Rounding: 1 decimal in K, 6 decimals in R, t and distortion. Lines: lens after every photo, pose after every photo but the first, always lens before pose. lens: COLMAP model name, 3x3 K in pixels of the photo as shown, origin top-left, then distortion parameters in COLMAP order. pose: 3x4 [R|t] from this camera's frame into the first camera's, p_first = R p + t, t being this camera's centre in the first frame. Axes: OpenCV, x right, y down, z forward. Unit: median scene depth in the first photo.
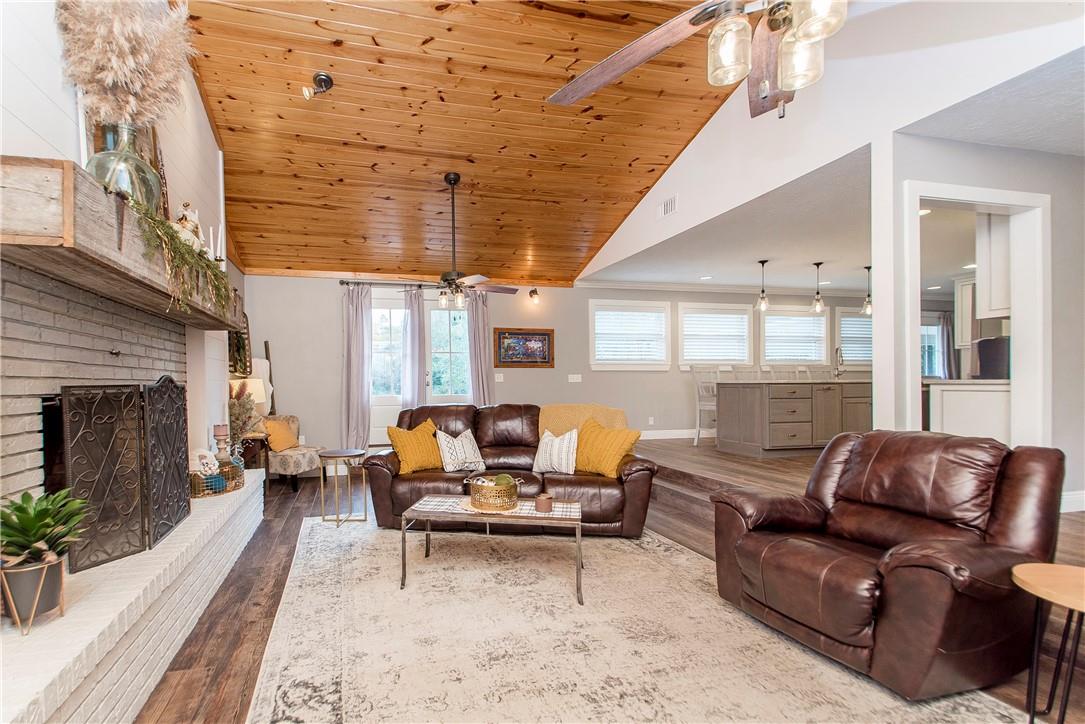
lens RADIAL K [[498.7, 0, 535.3], [0, 498.7, 364.3], [0, 0, 1]] dist [0.005801, -0.001616]
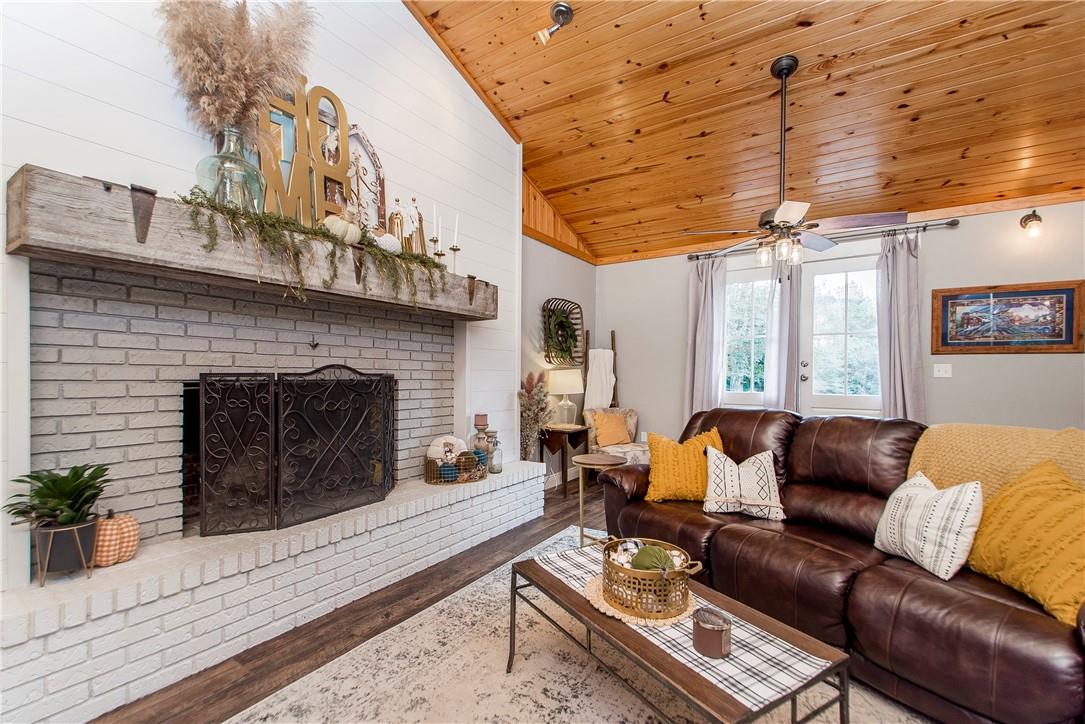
lens RADIAL K [[498.7, 0, 543.1], [0, 498.7, 370.5], [0, 0, 1]] dist [0.005801, -0.001616]
pose [[0.611402, 0.005522, -0.791301, 0.183835], [0.016567, 0.999667, 0.019776, 0.011068], [0.791146, -0.025200, 0.611108, 0.371788]]
